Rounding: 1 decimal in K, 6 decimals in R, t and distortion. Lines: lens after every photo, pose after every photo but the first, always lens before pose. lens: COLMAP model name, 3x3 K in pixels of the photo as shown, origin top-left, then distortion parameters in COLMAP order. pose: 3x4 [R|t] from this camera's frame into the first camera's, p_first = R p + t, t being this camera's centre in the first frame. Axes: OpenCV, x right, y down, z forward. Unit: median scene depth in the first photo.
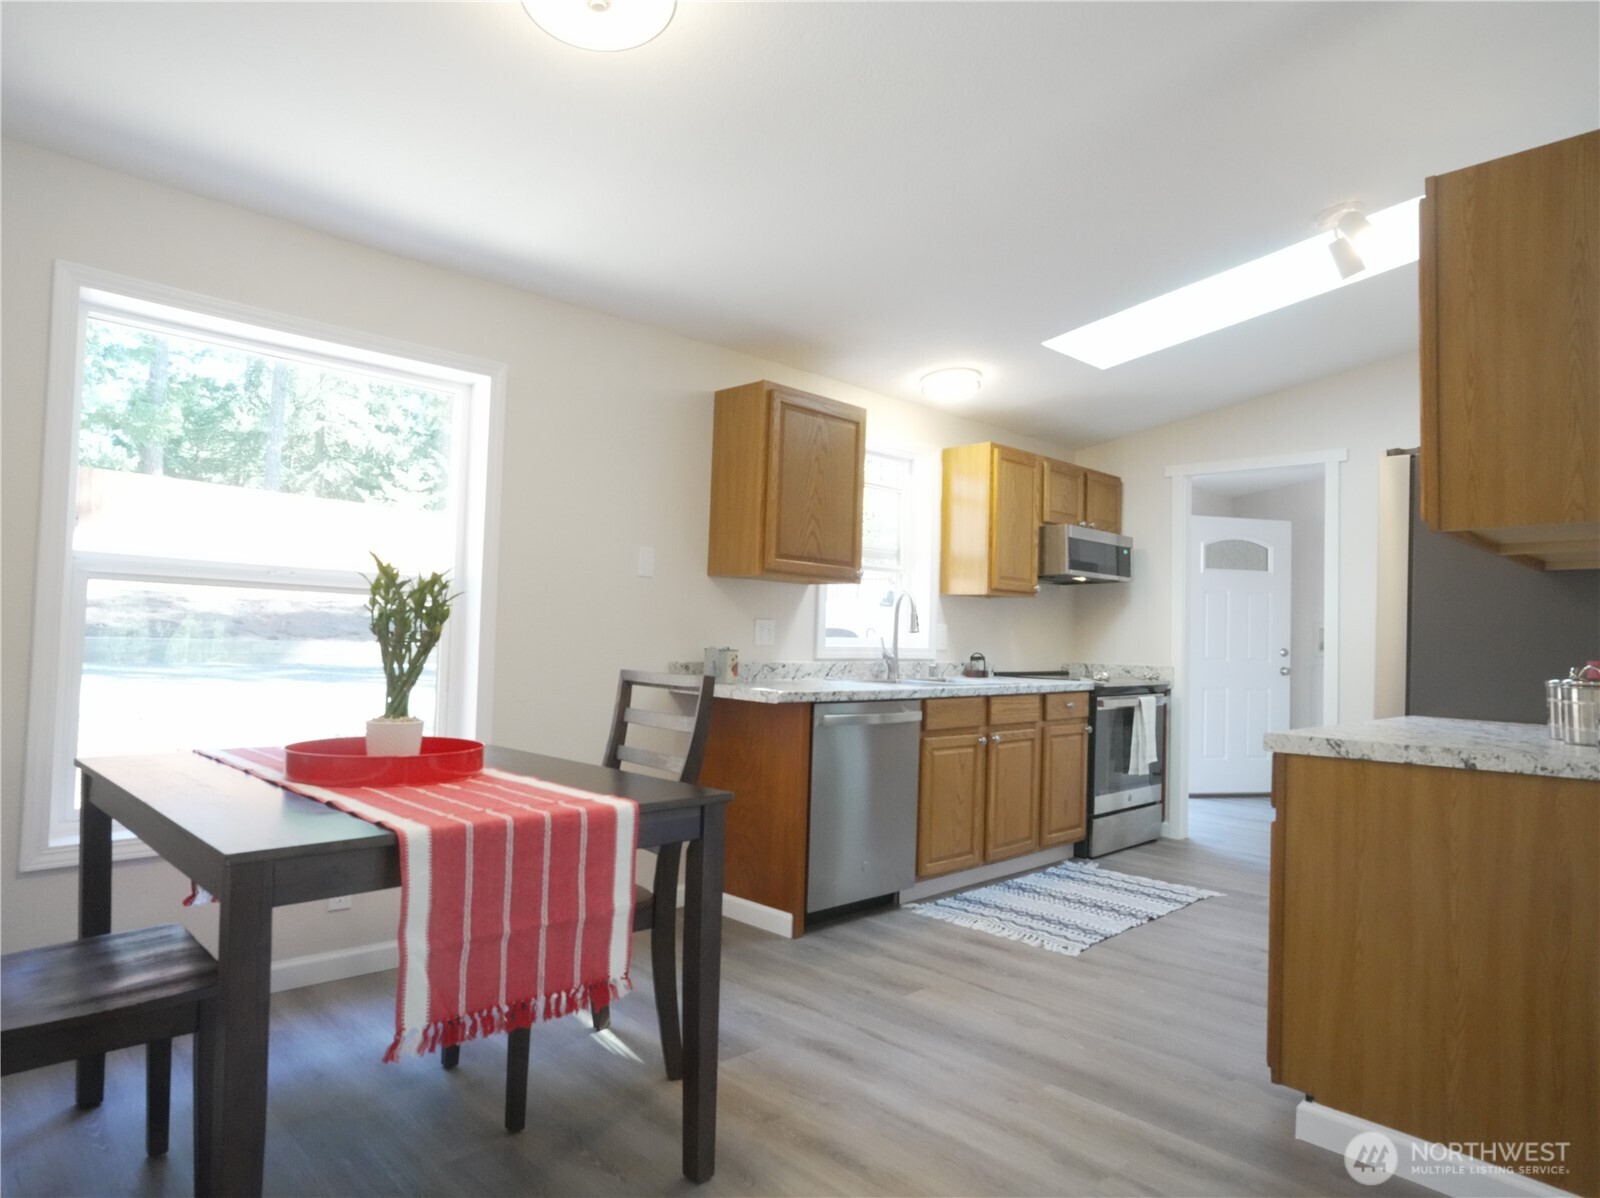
lens RADIAL K [[976.8, 0, 790.4], [0, 976.8, 599.0], [0, 0, 1]] dist [-0.052122, 0.037150]
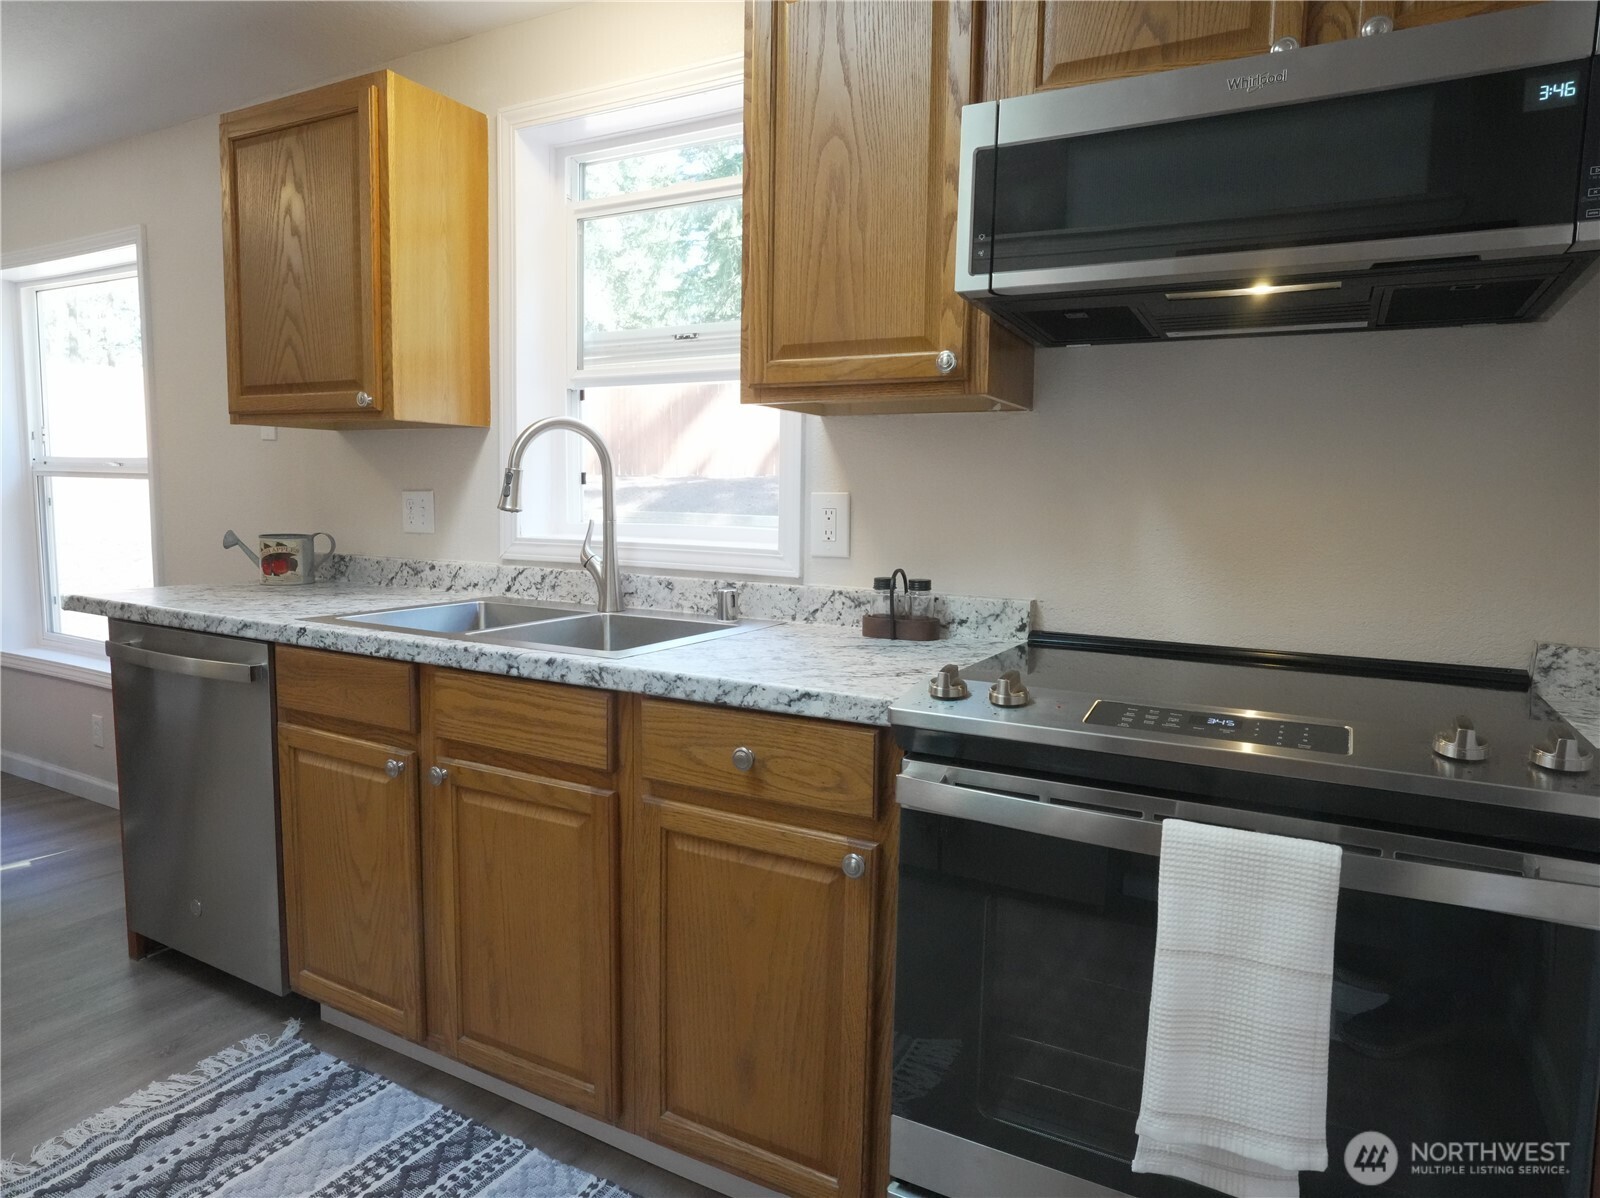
lens RADIAL K [[976.8, 0, 792.7], [0, 976.8, 598.8], [0, 0, 1]] dist [-0.052122, 0.037150]
pose [[0.298313, 0.076968, -0.951360, 0.638766], [0.024335, 0.995806, 0.088194, 0.040705], [0.954158, -0.049461, 0.295189, 1.040909]]
